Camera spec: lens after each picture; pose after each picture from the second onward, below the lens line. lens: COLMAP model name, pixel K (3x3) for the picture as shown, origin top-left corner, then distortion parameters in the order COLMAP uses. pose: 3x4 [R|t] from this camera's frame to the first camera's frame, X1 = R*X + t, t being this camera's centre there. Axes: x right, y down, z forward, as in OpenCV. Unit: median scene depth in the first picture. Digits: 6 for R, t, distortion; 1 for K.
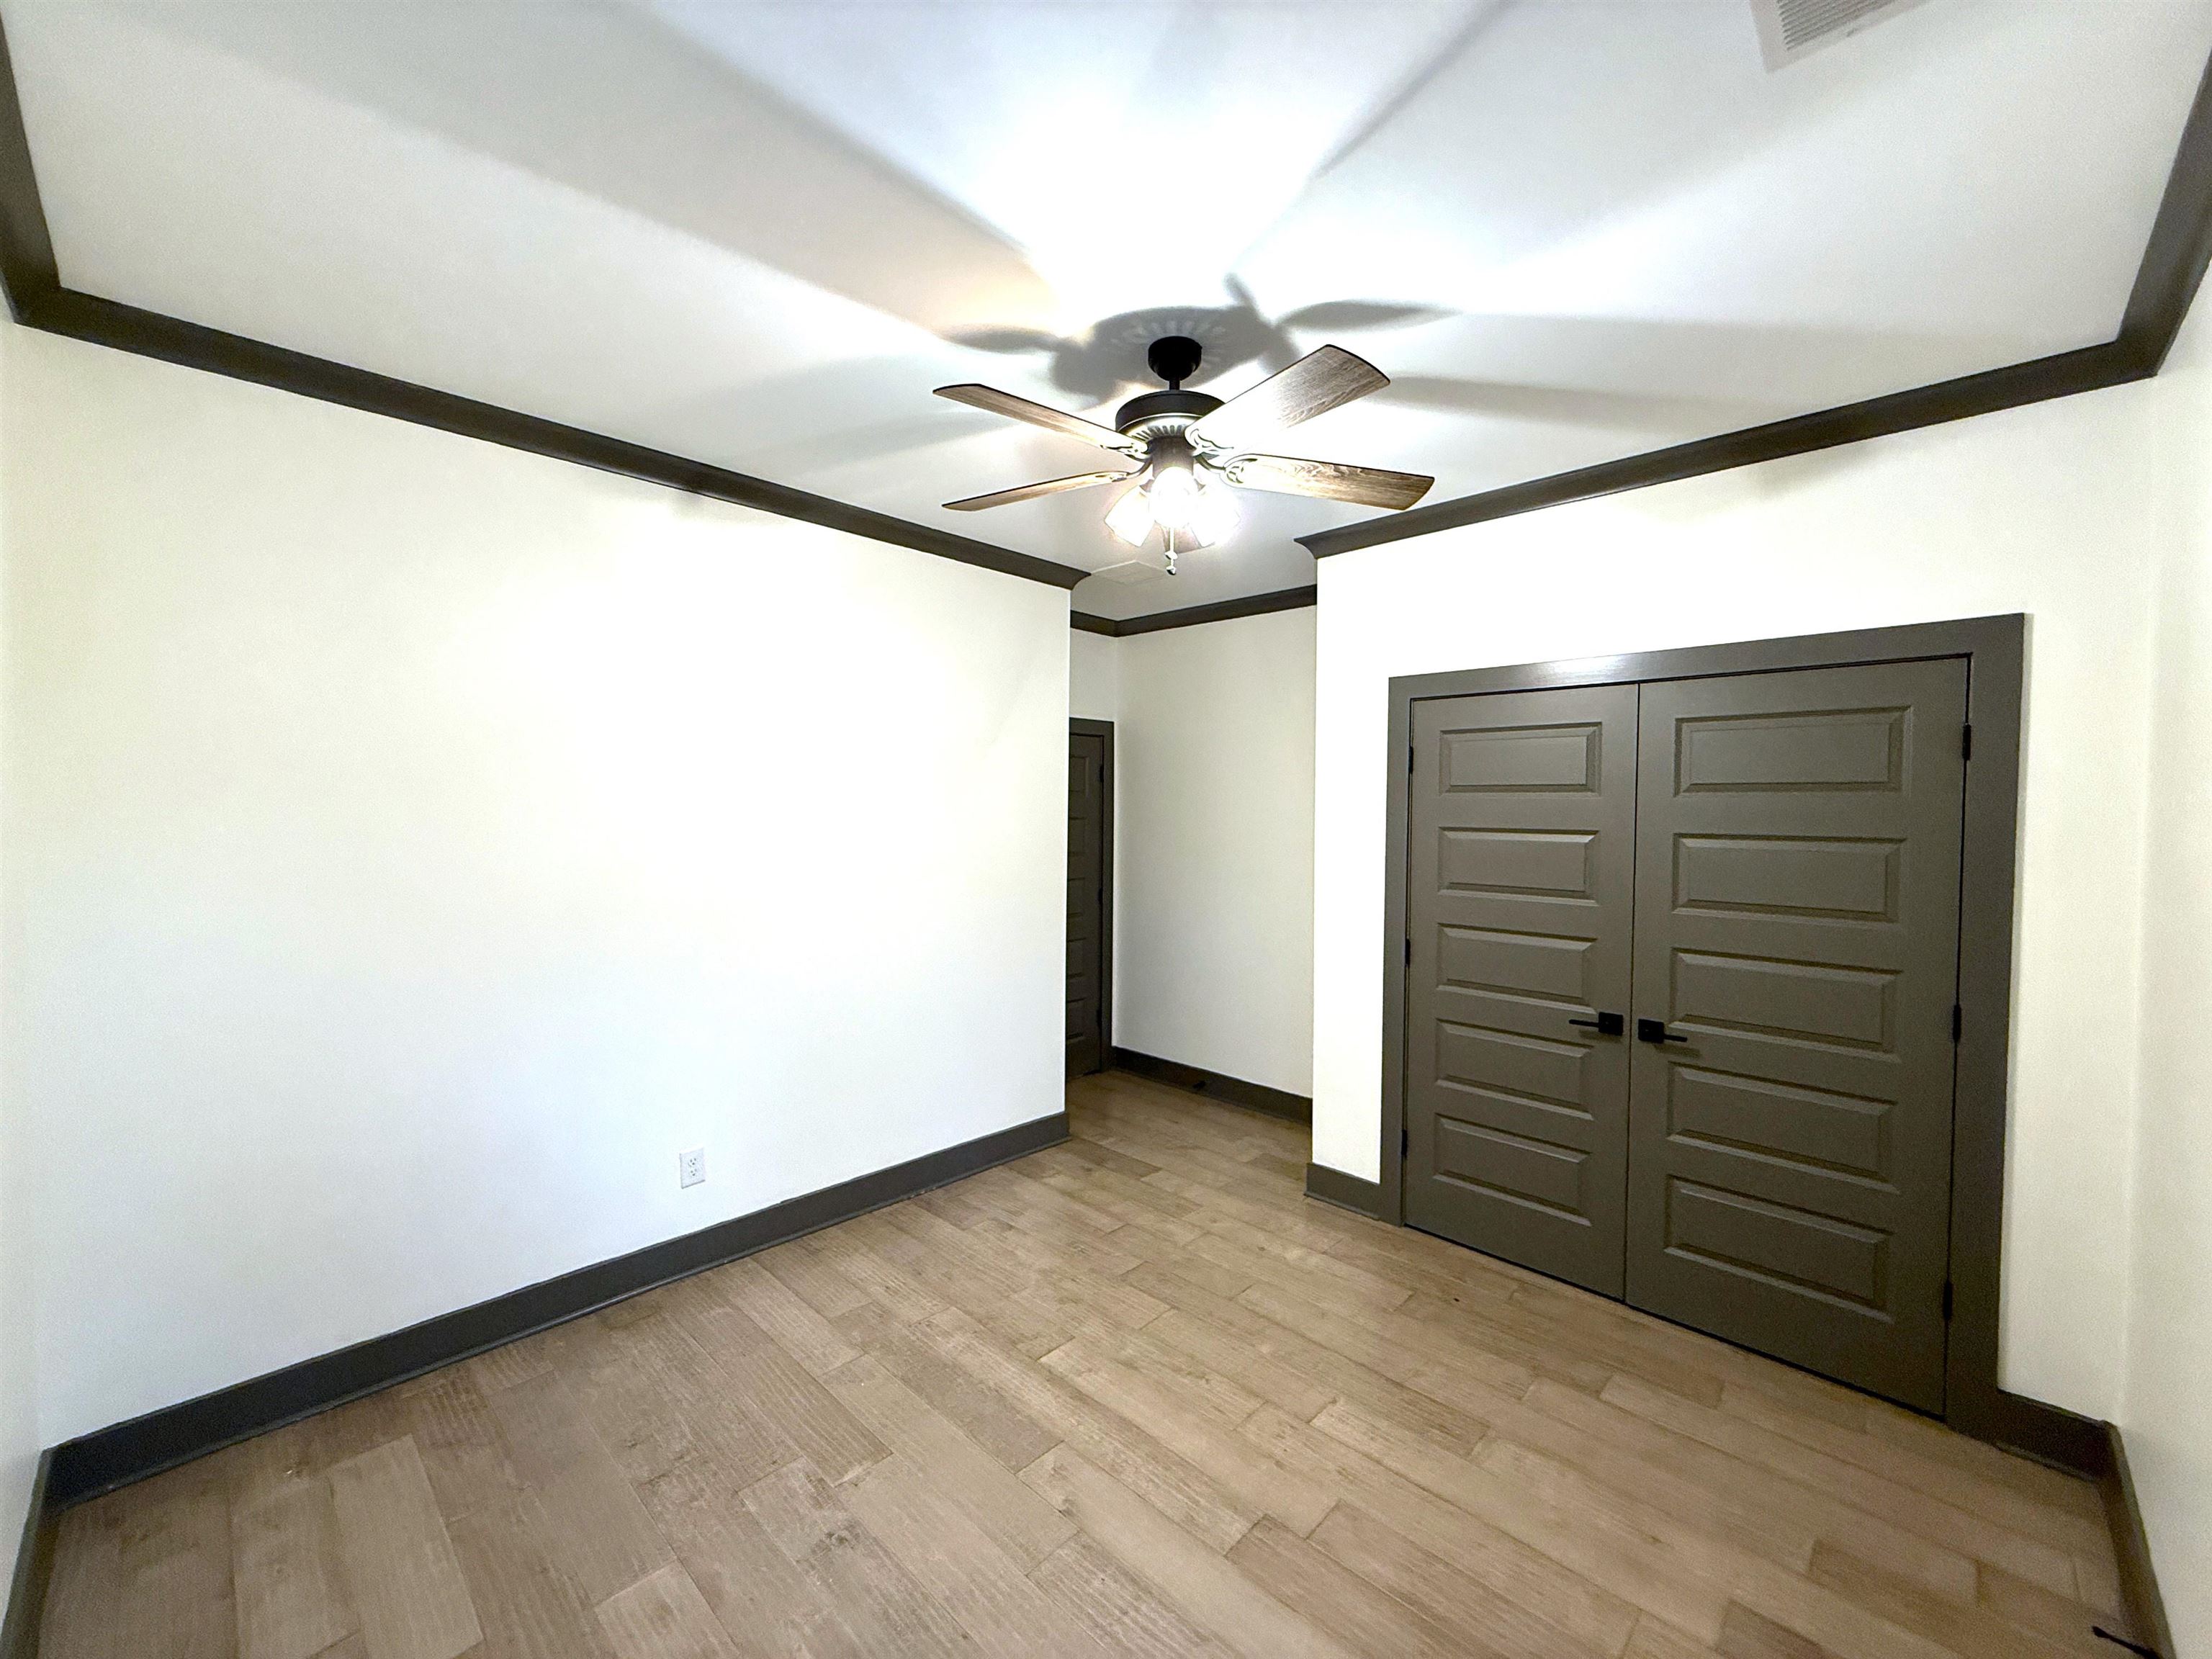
lens RADIAL K [[886.5, 0, 1099.4], [0, 886.5, 825.8], [0, 0, 1]] dist [-0.001525, -0.000506]
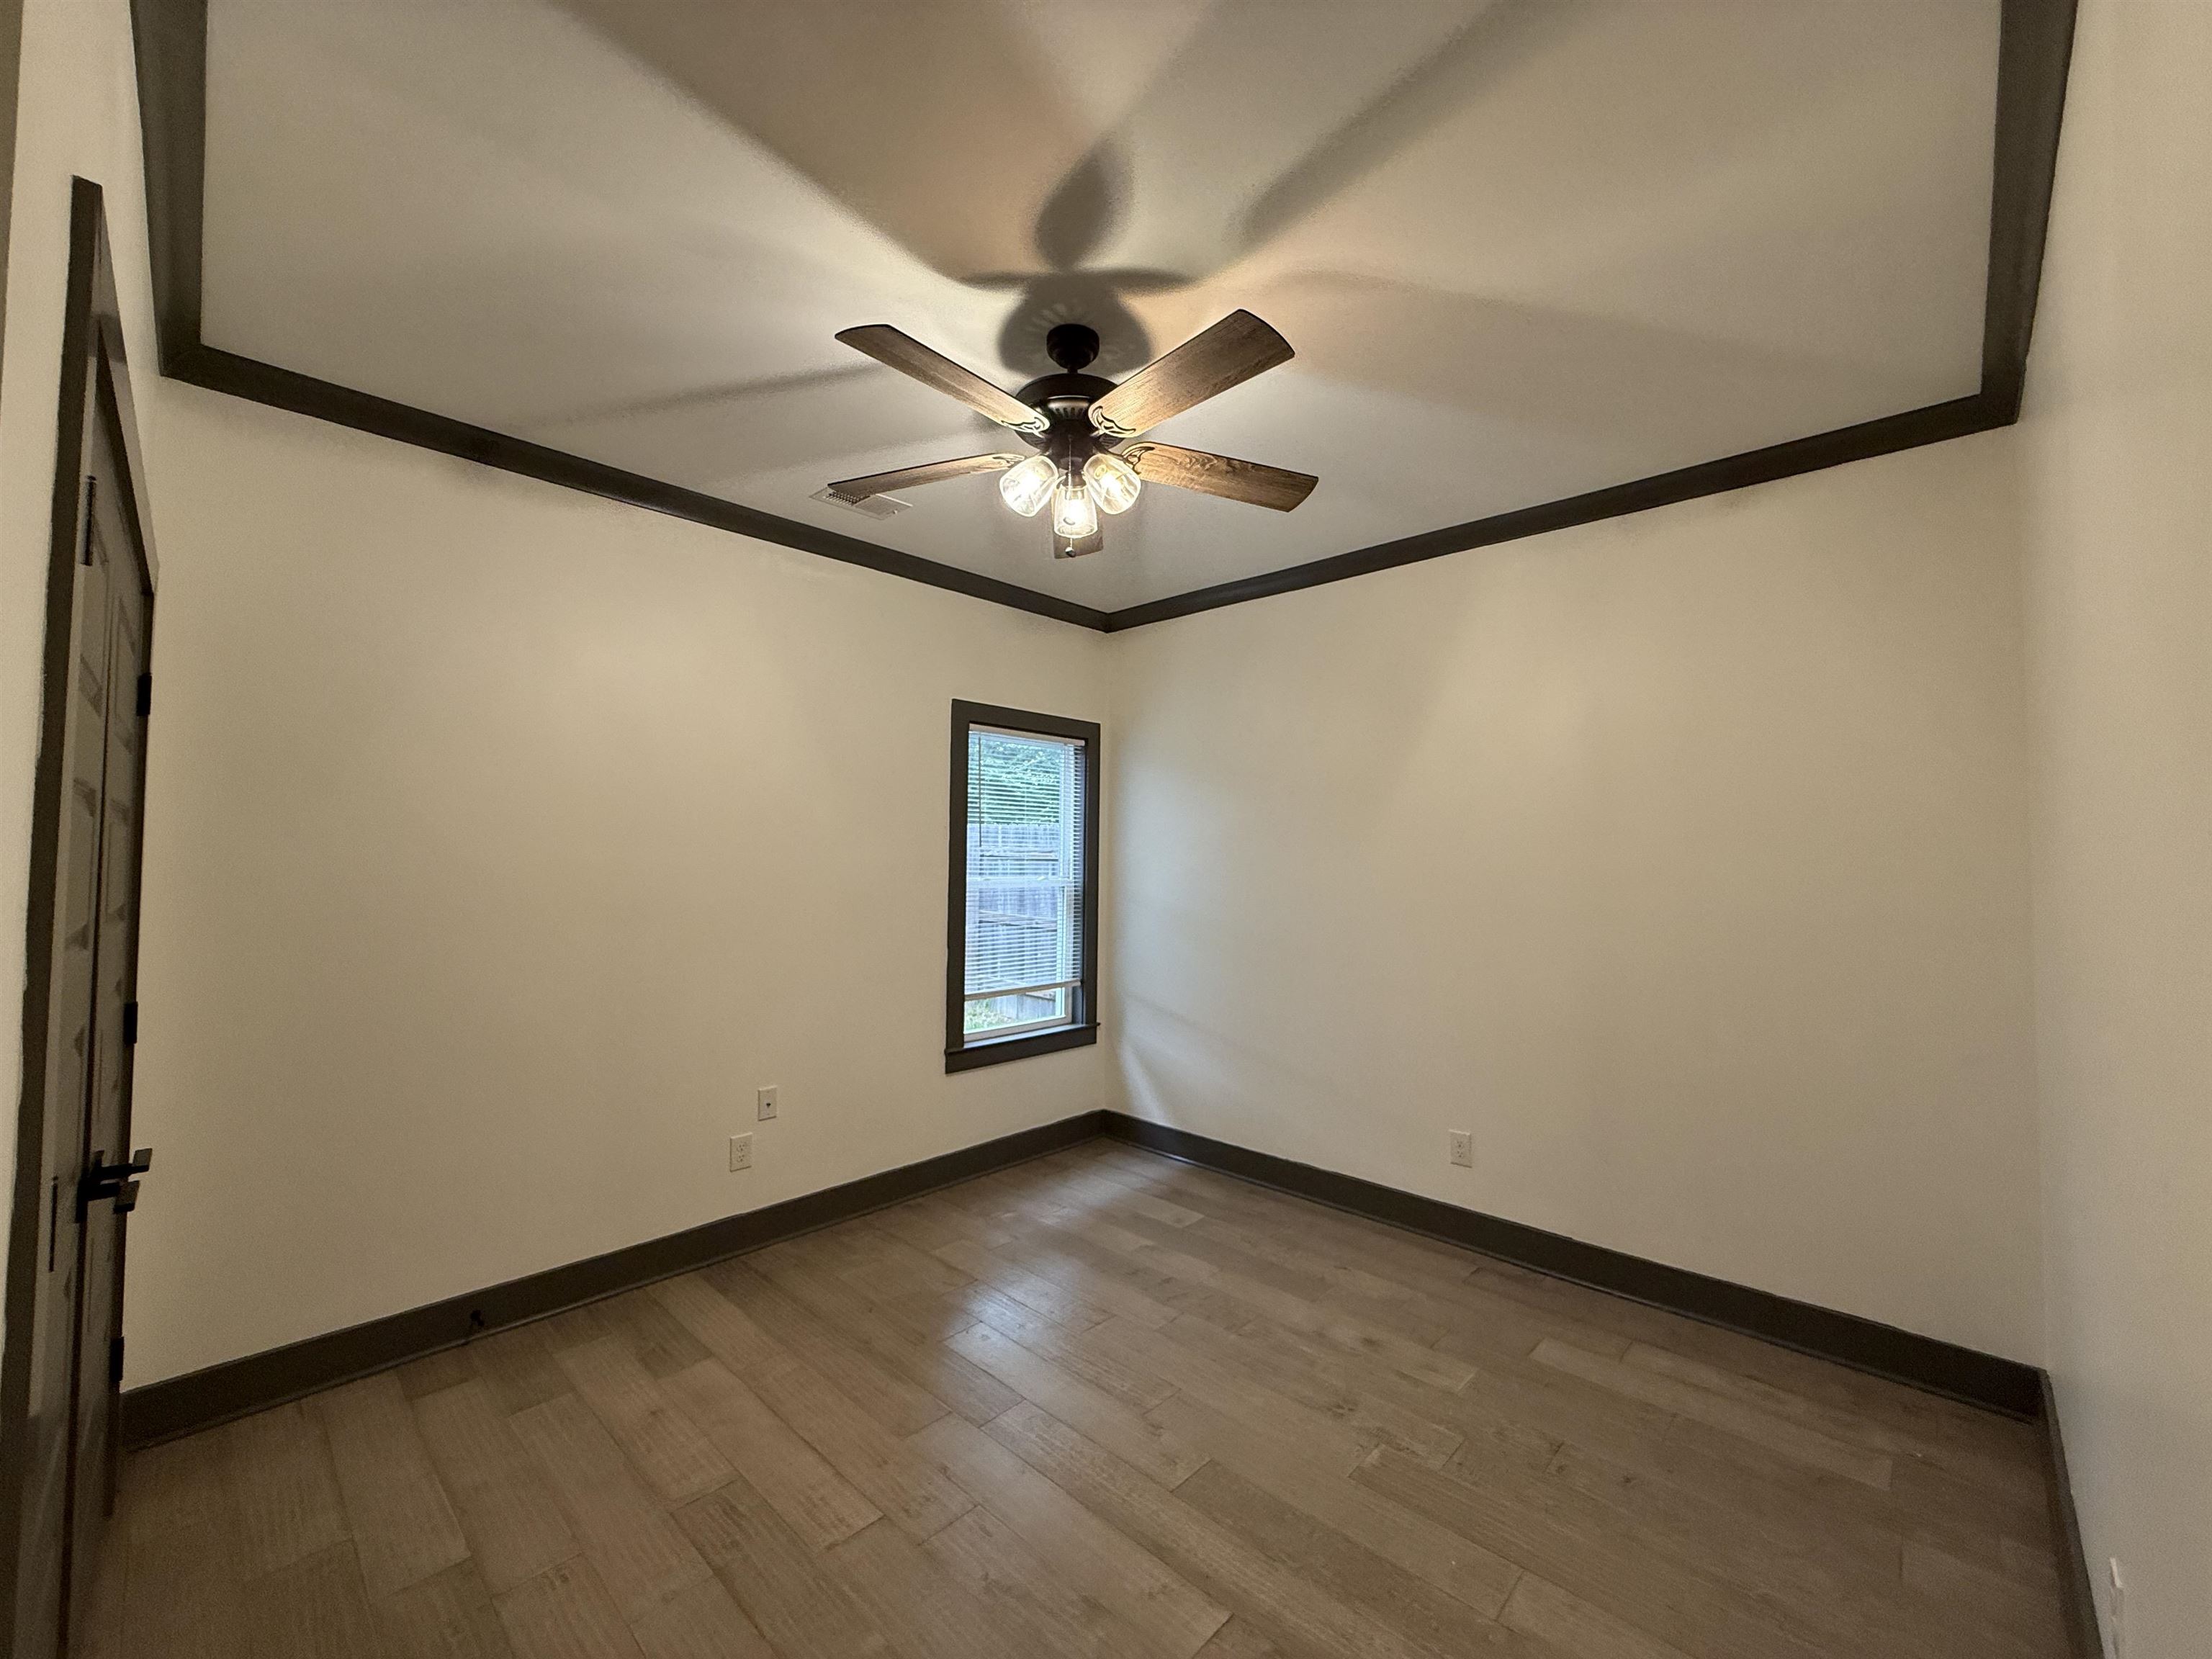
lens RADIAL K [[886.5, 0, 1099.4], [0, 886.5, 825.8], [0, 0, 1]] dist [-0.001525, -0.000506]
pose [[-0.999838, -0.017757, -0.002946, 0.046048], [-0.017730, 0.999804, -0.008854, 0.023916], [0.003103, -0.008800, -0.999956, 1.838725]]
